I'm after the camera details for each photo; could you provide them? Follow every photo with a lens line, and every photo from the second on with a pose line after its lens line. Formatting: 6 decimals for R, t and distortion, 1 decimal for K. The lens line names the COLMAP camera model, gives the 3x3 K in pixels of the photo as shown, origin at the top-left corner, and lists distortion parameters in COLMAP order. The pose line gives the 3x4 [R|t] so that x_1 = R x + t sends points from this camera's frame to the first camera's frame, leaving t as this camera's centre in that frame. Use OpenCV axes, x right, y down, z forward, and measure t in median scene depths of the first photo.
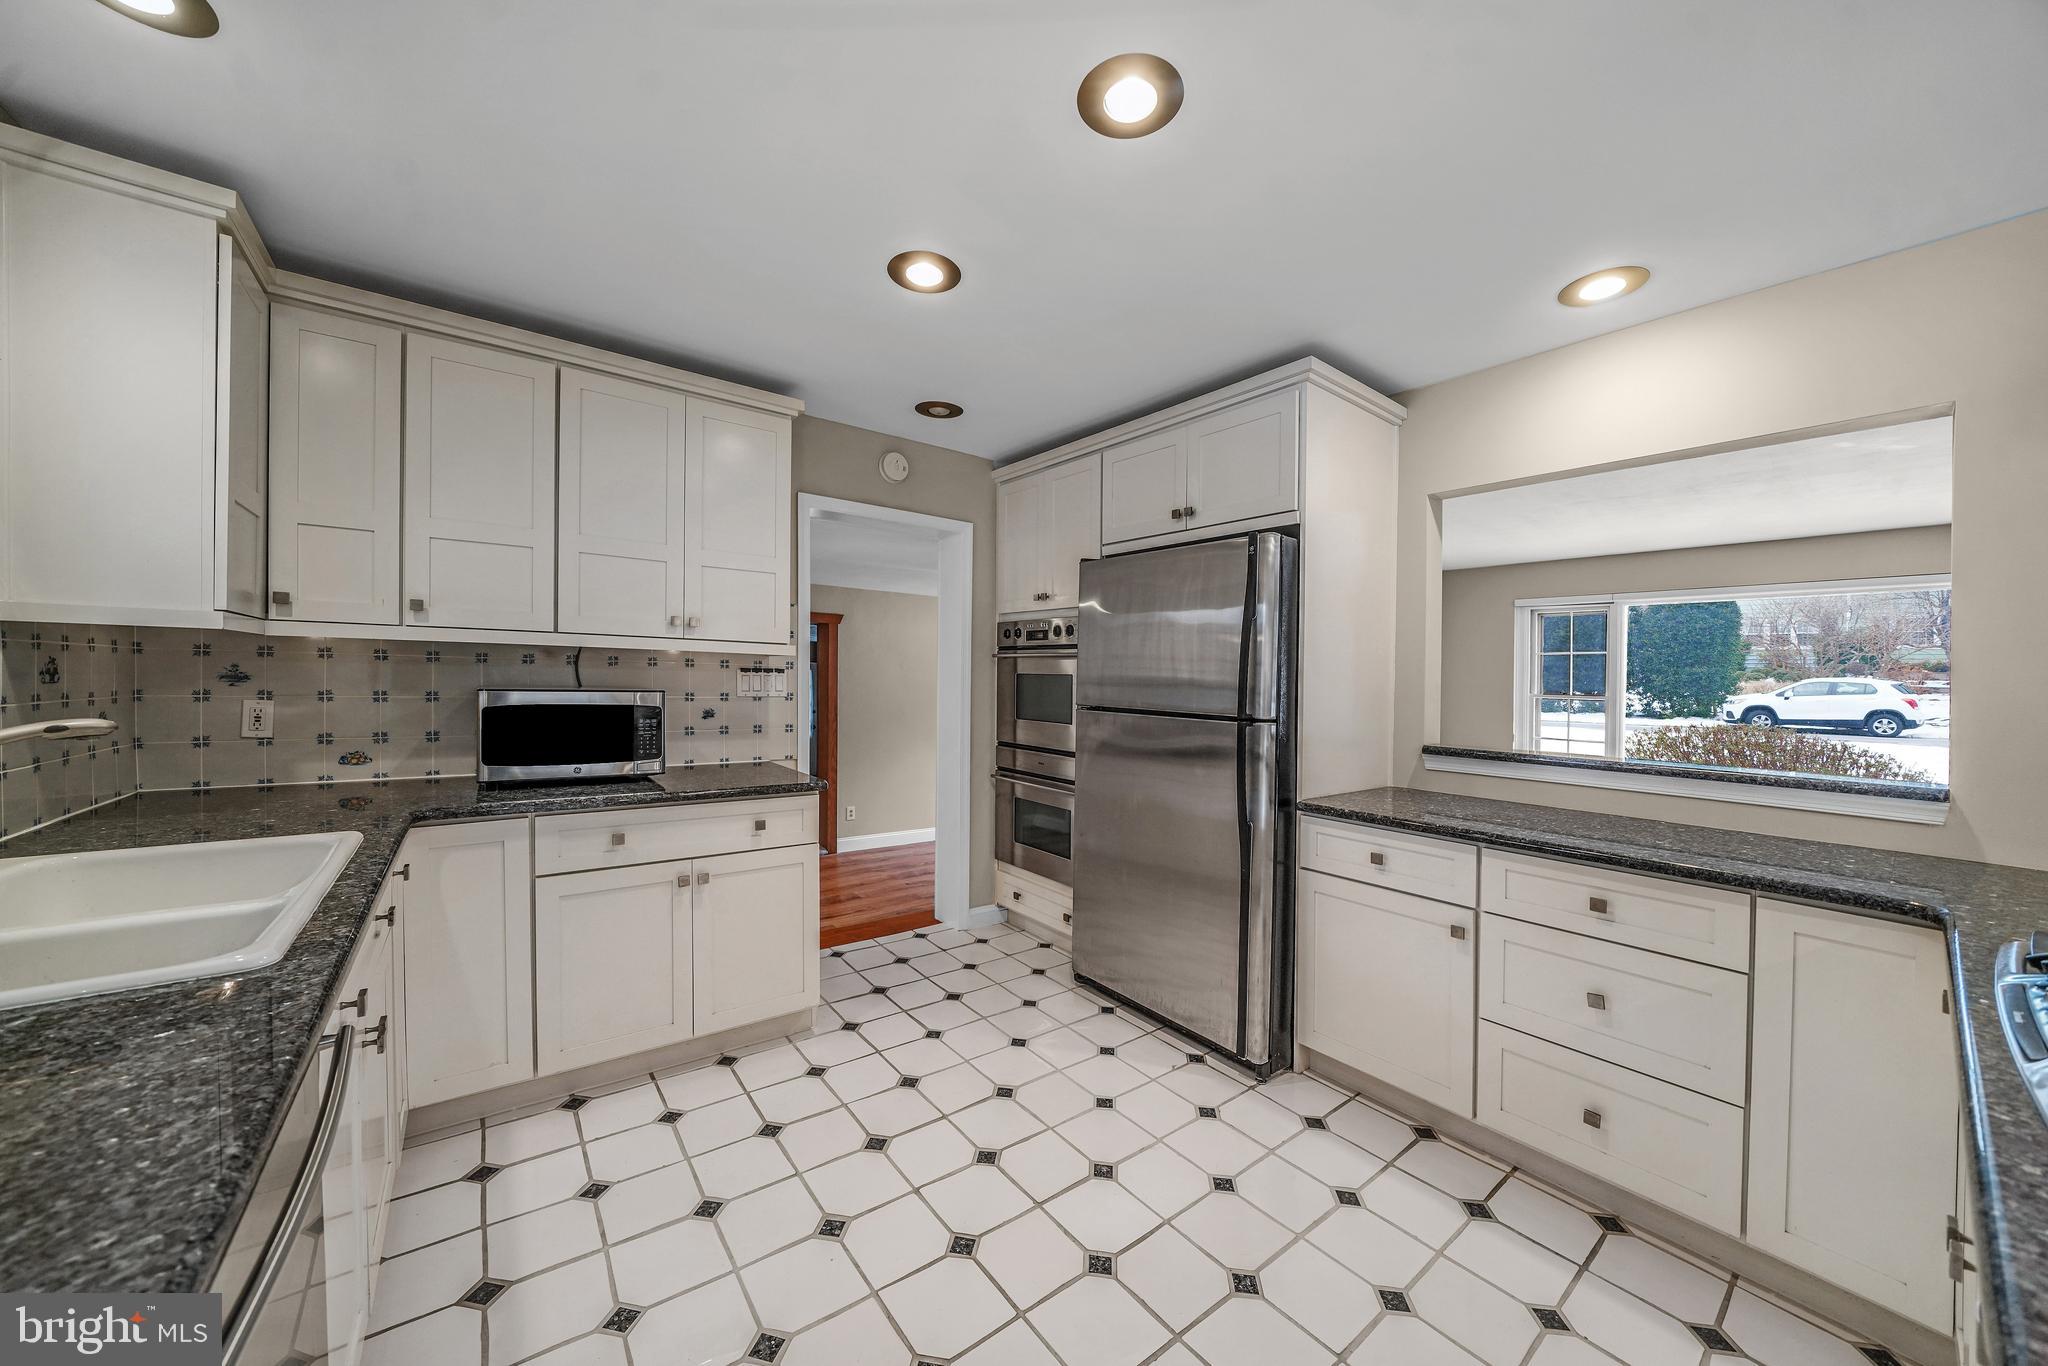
lens RADIAL K [[705.6, 0, 1020.2], [0, 705.6, 698.3], [0, 0, 1]] dist [-0.013179, 0.000750]
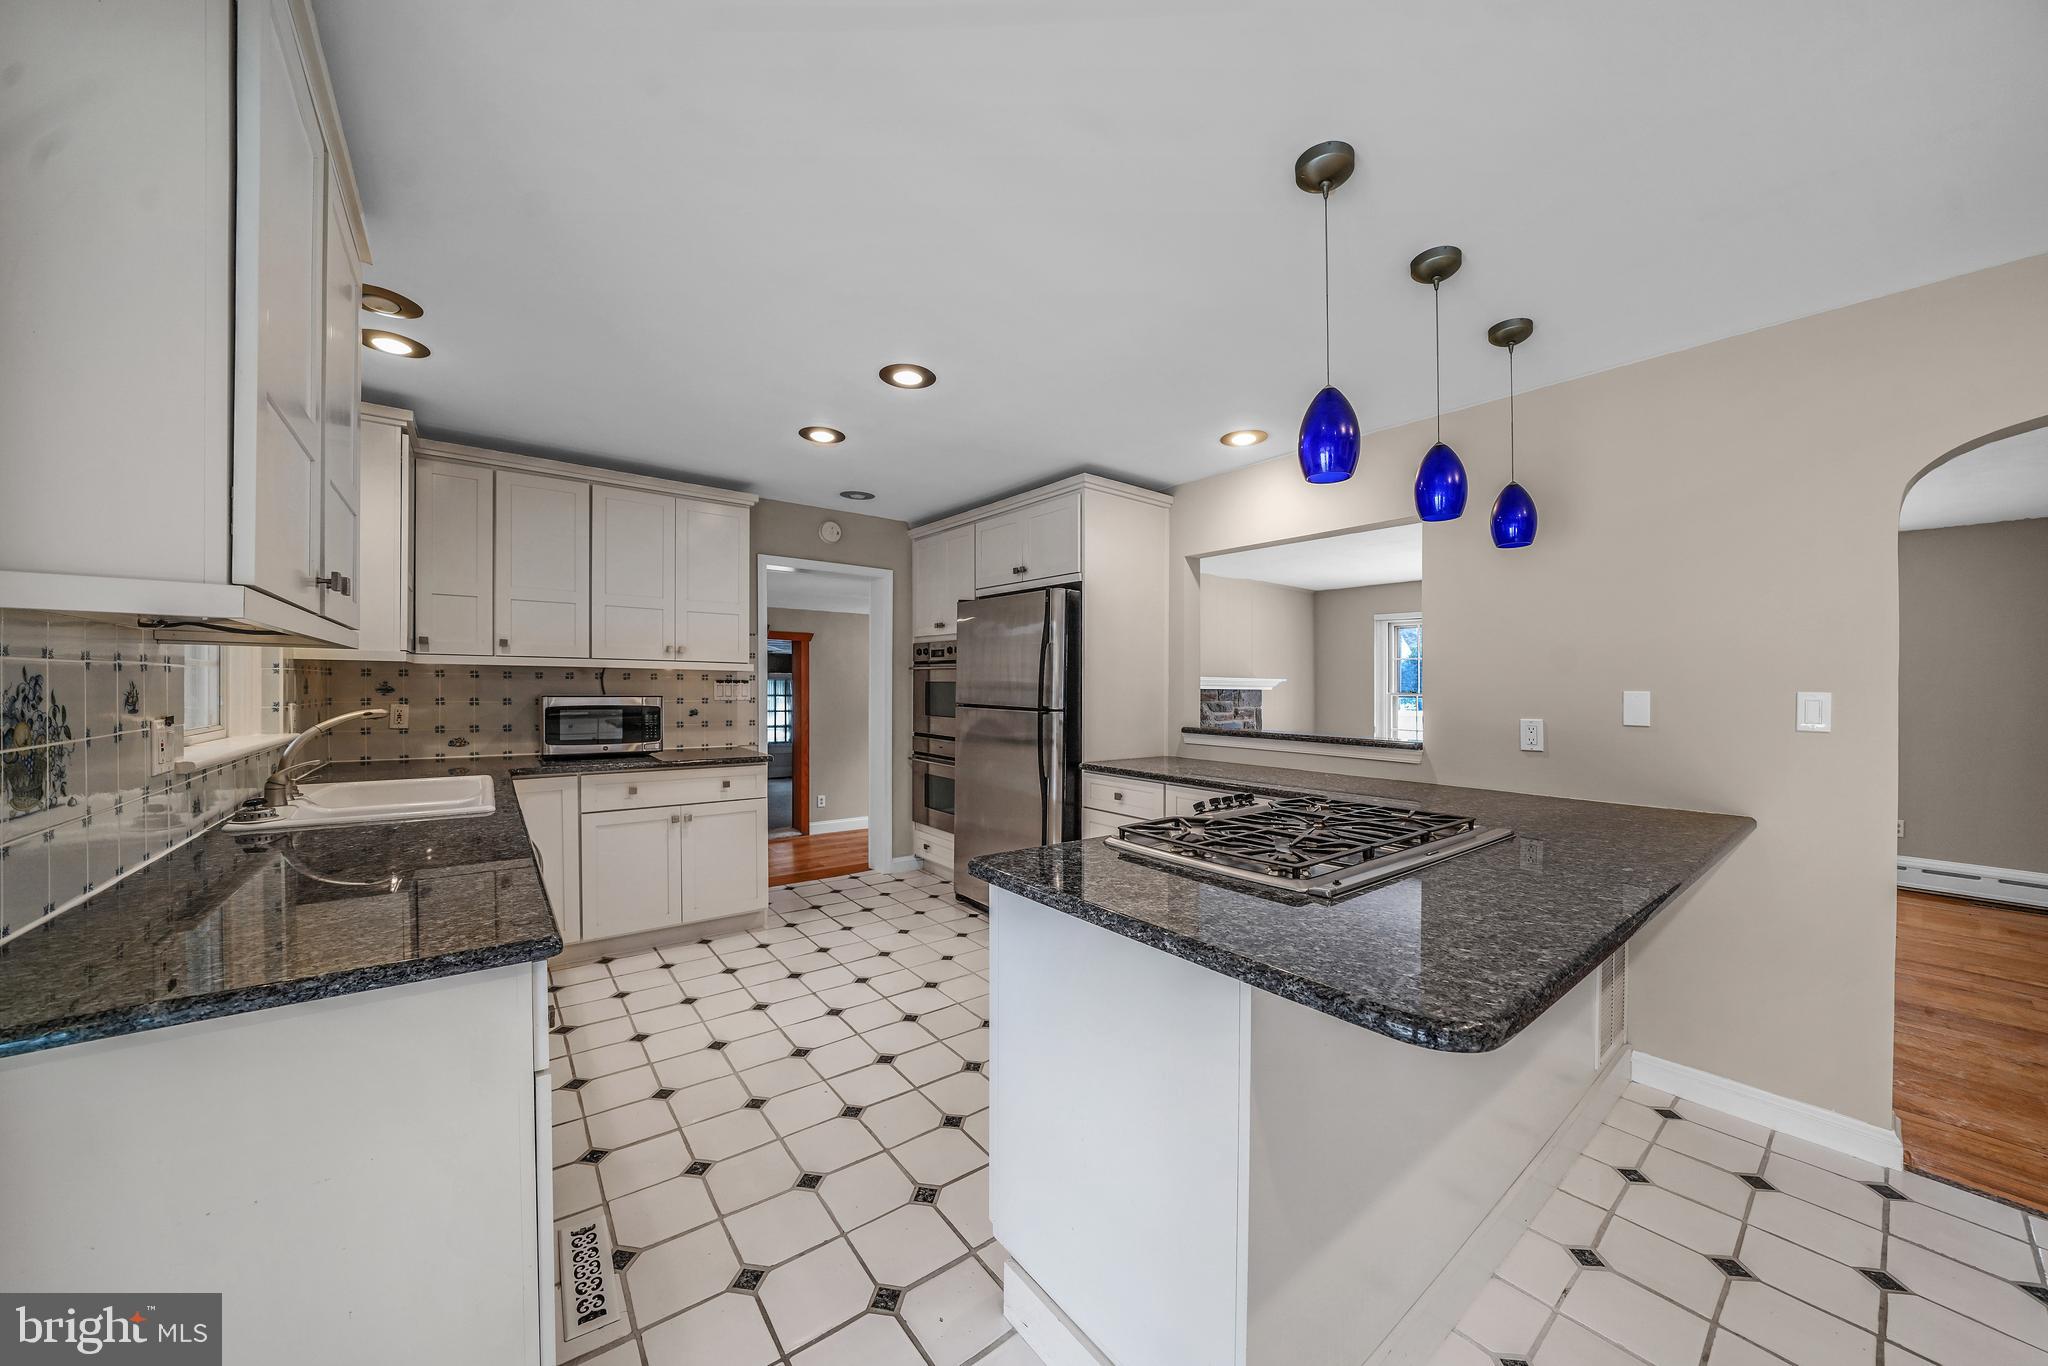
lens RADIAL K [[705.6, 0, 1026.1], [0, 705.6, 685.4], [0, 0, 1]] dist [-0.013179, 0.000750]
pose [[0.999798, -0.012874, 0.015431, 0.224038], [0.013307, 0.999511, -0.028297, 0.017860], [-0.015059, 0.028497, 0.999480, -0.465262]]
